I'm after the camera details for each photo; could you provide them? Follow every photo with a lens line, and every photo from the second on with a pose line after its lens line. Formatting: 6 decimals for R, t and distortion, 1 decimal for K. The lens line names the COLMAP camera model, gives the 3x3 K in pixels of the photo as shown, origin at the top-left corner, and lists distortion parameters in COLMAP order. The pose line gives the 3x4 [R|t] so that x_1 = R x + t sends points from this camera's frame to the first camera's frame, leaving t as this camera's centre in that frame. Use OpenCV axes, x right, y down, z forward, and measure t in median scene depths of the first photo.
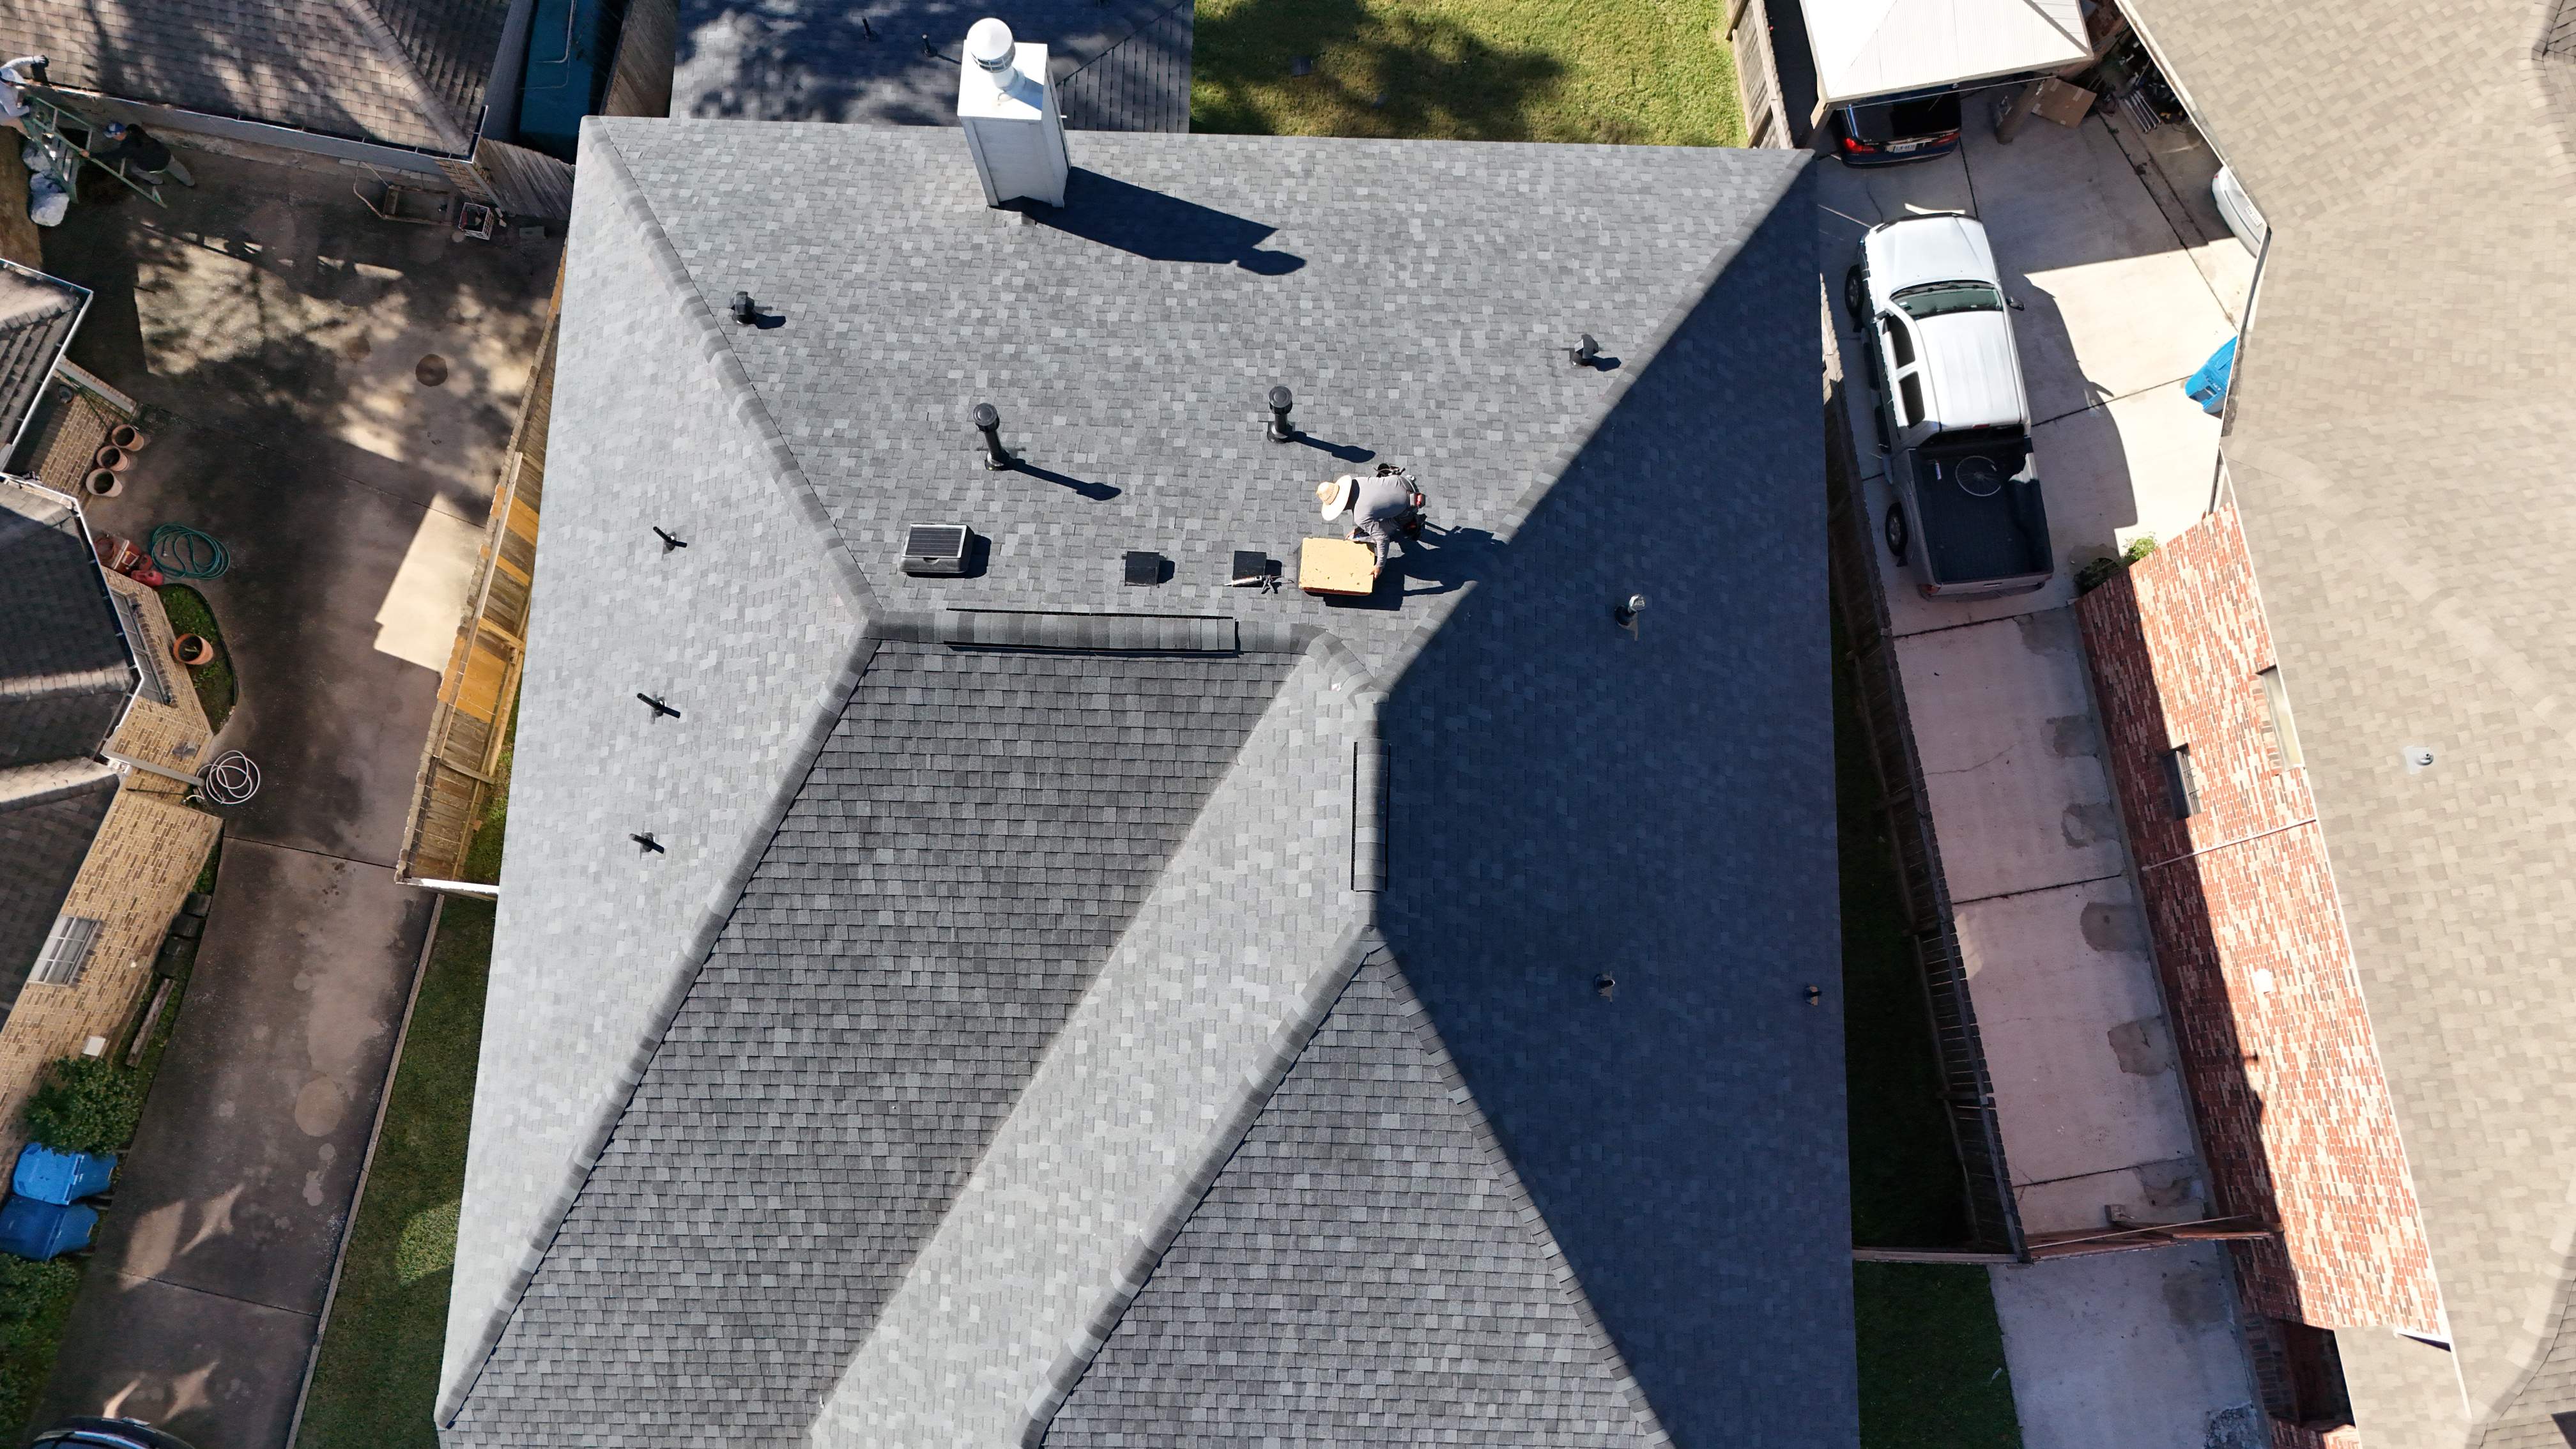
lens RADIAL K [[1893.3, 0, 1283.1], [0, 1893.3, 717.5], [0, 0, 1]] dist [0.073011, -0.067171]
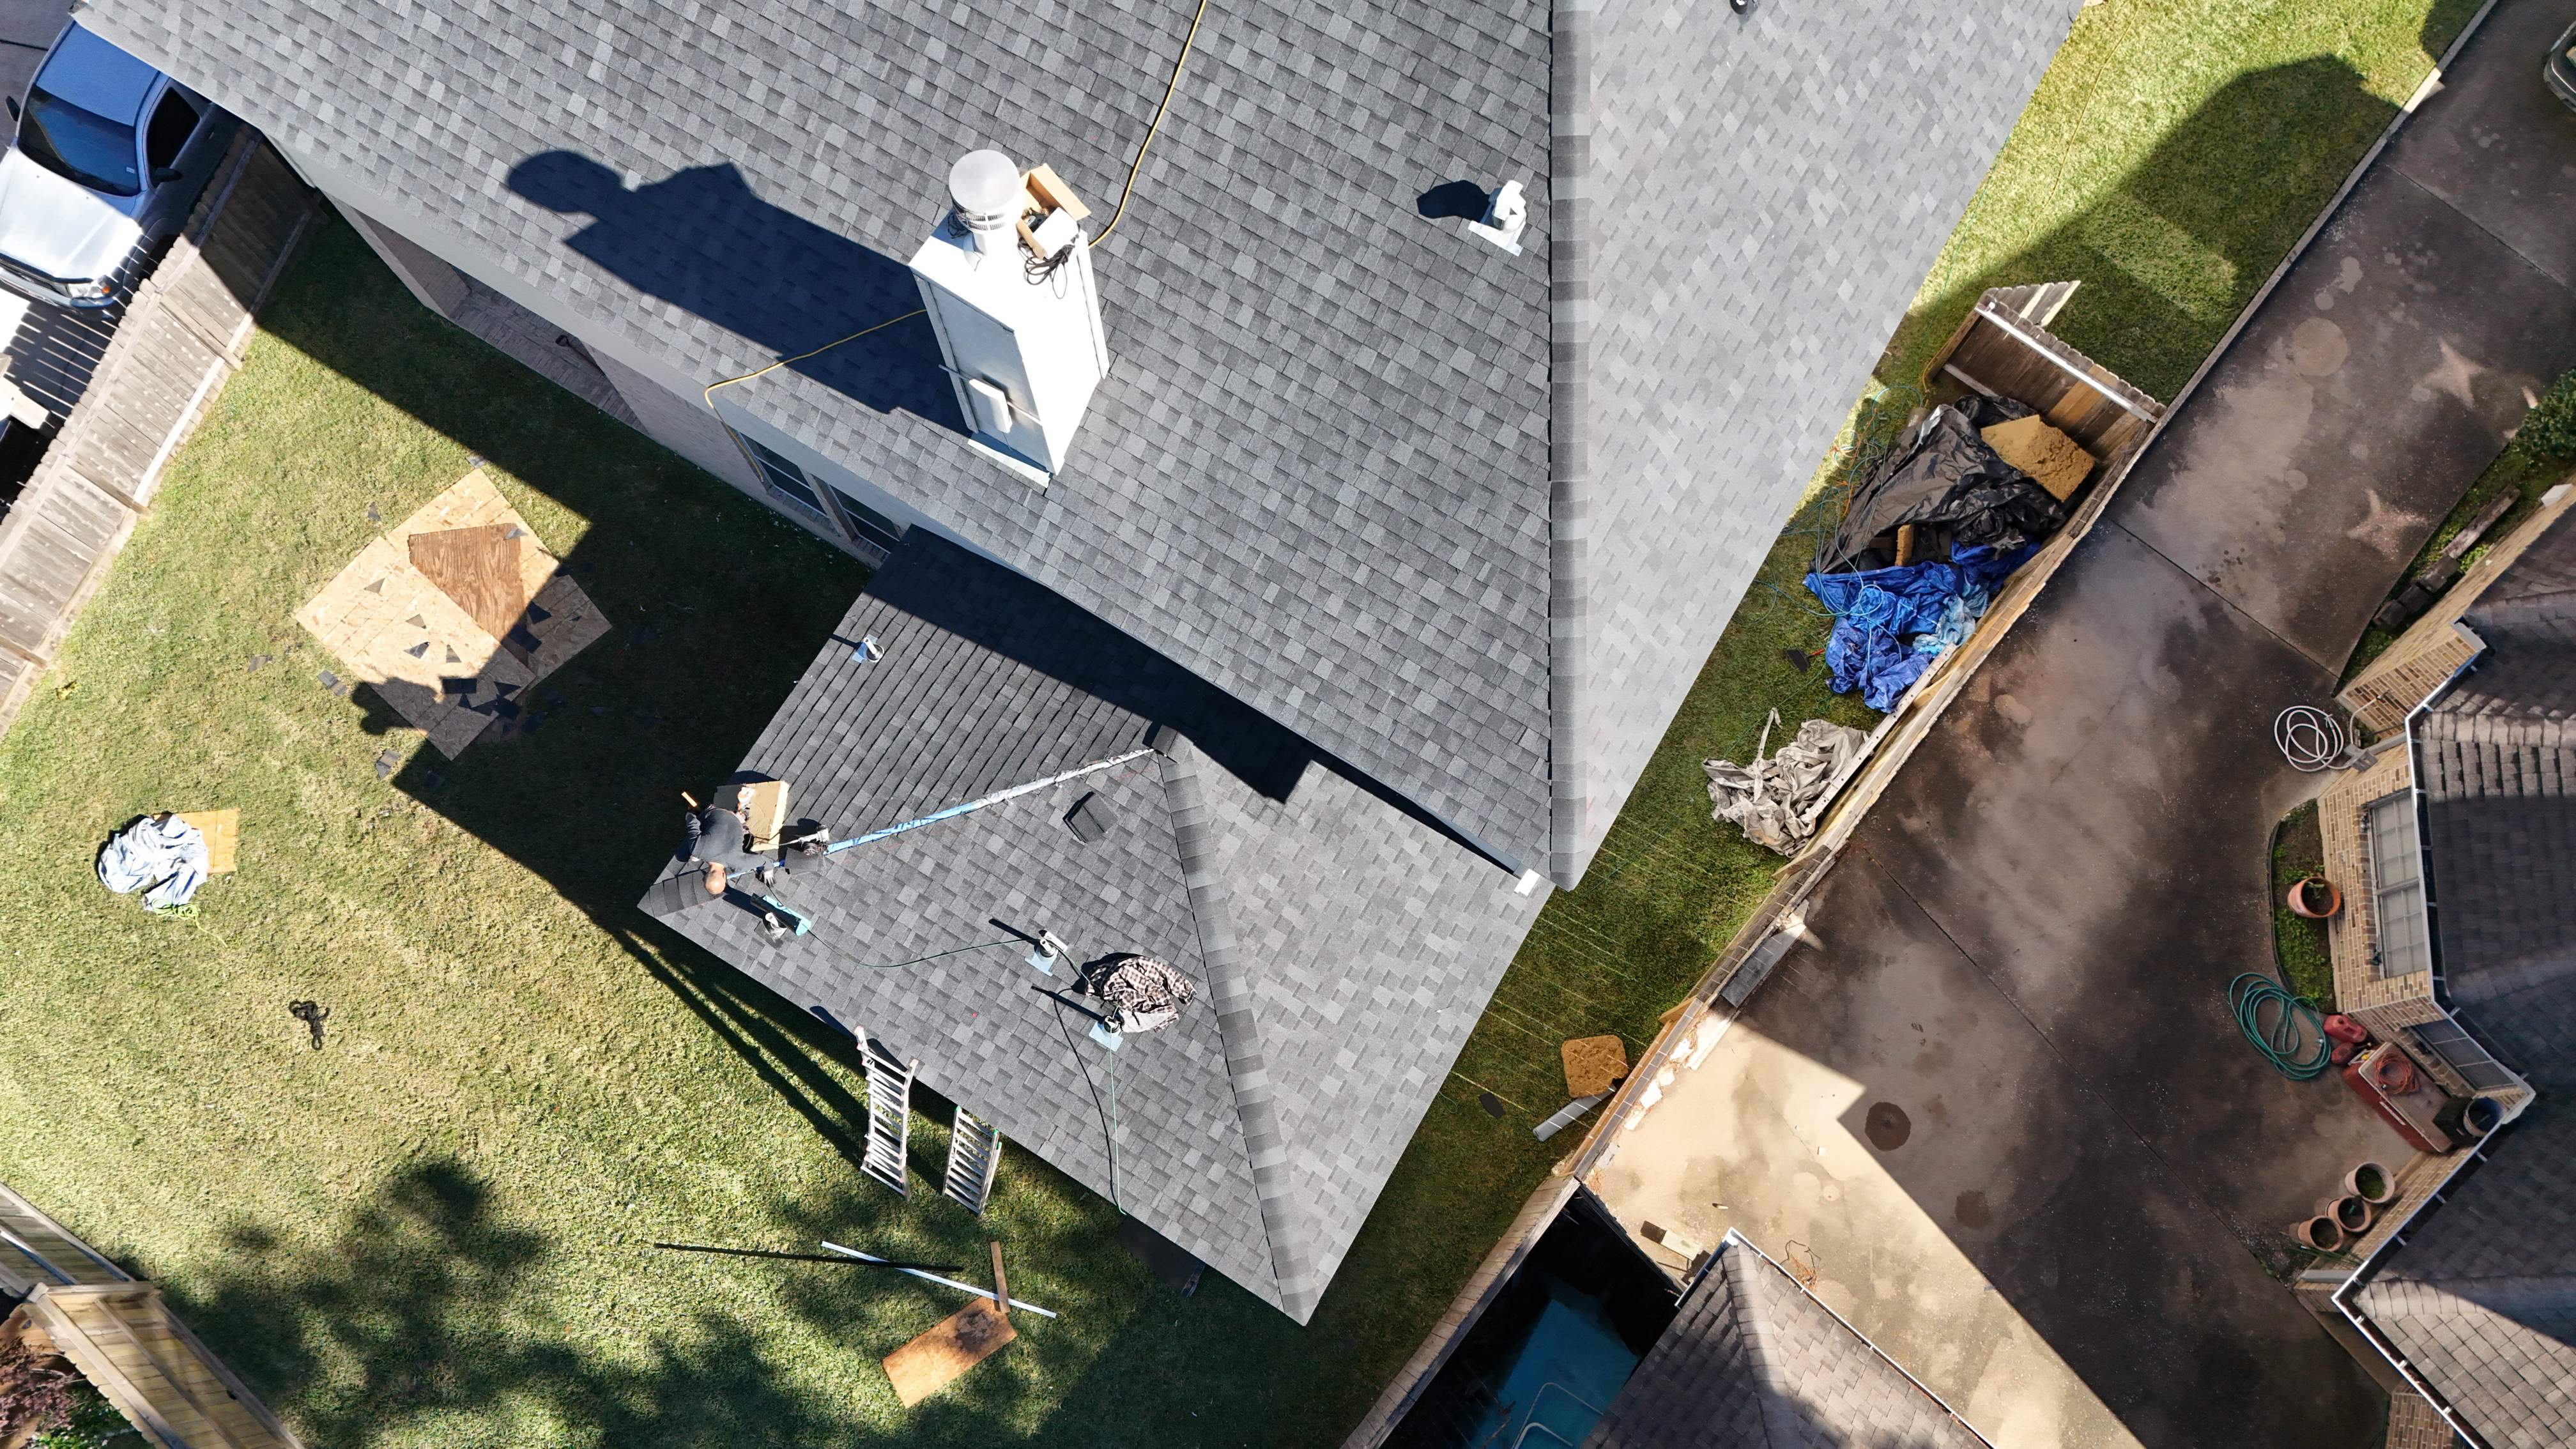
lens RADIAL K [[1893.3, 0, 1285.6], [0, 1893.3, 720.3], [0, 0, 1]] dist [0.073011, -0.067171]
pose [[-0.869613, -0.478740, 0.120752, -0.344058], [0.480875, -0.765790, 0.426995, -0.610722], [-0.111949, 0.429387, 0.896155, 0.431975]]
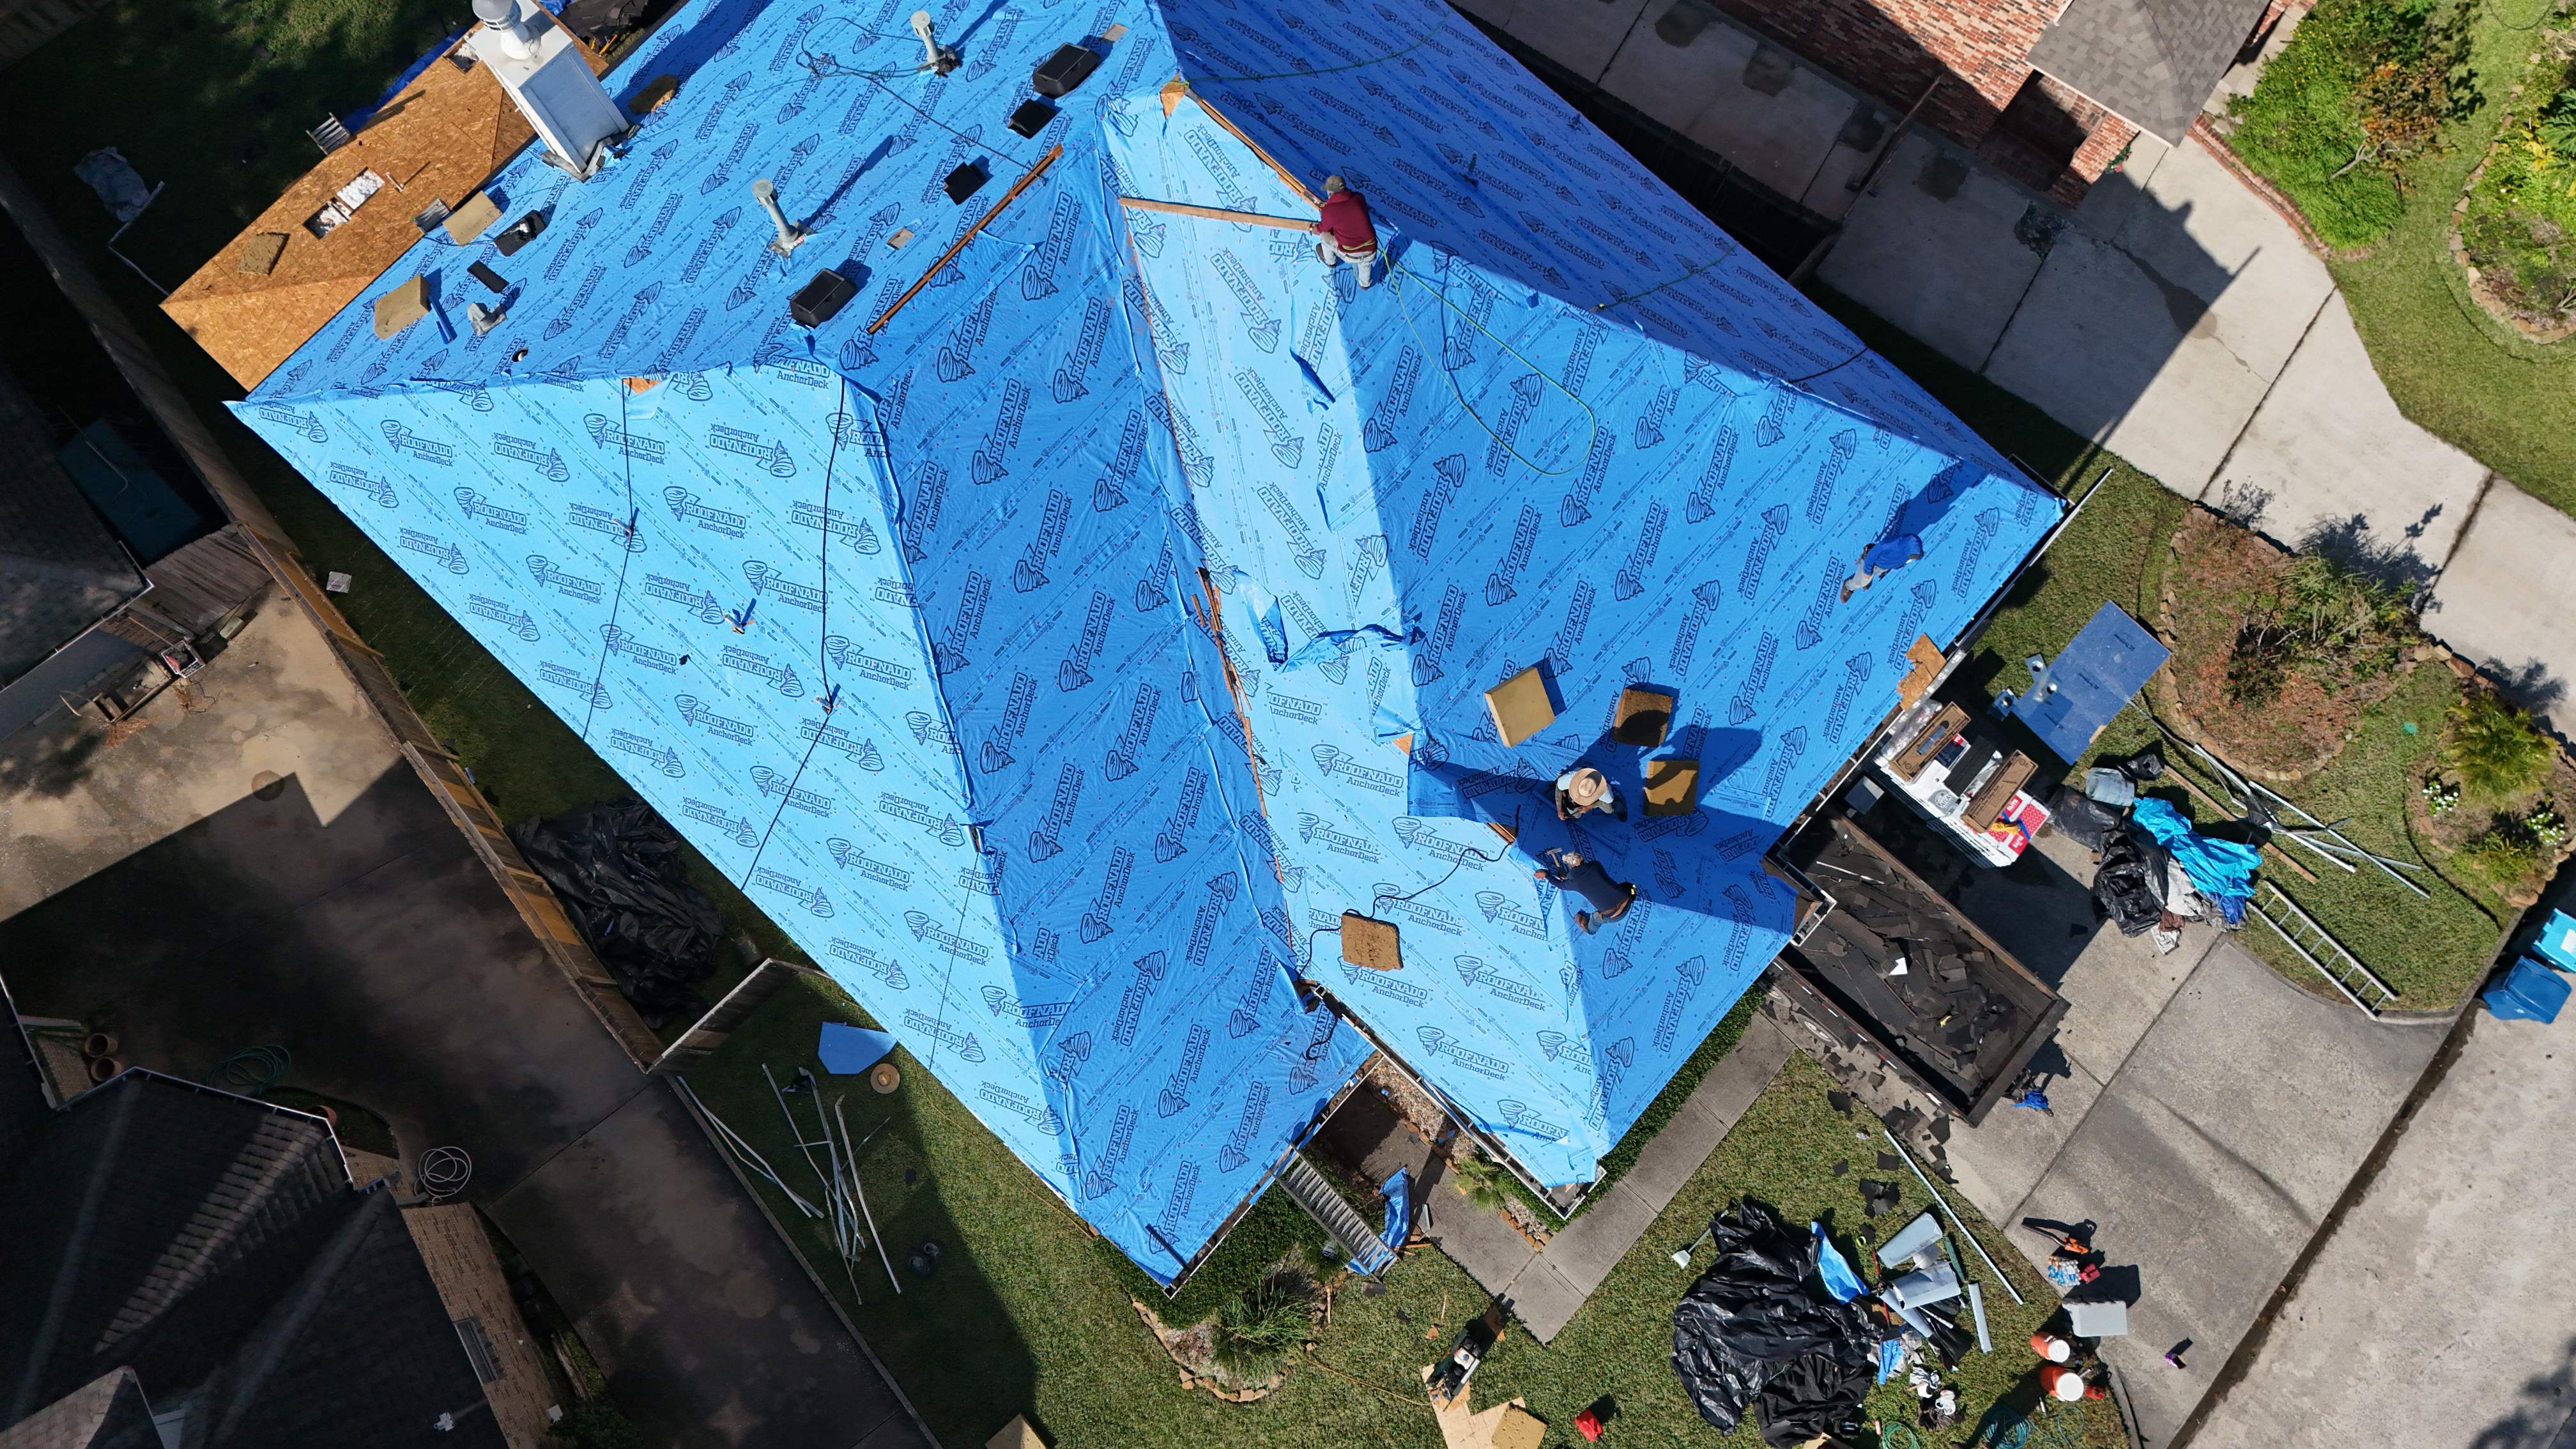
lens RADIAL K [[1893.3, 0, 1284.3], [0, 1893.3, 715.3], [0, 0, 1]] dist [0.073011, -0.067171]
pose [[0.654595, -0.739297, 0.157942, -0.288543], [0.739416, 0.669618, 0.069827, 0.160744], [-0.157384, 0.071077, 0.984976, -0.129258]]
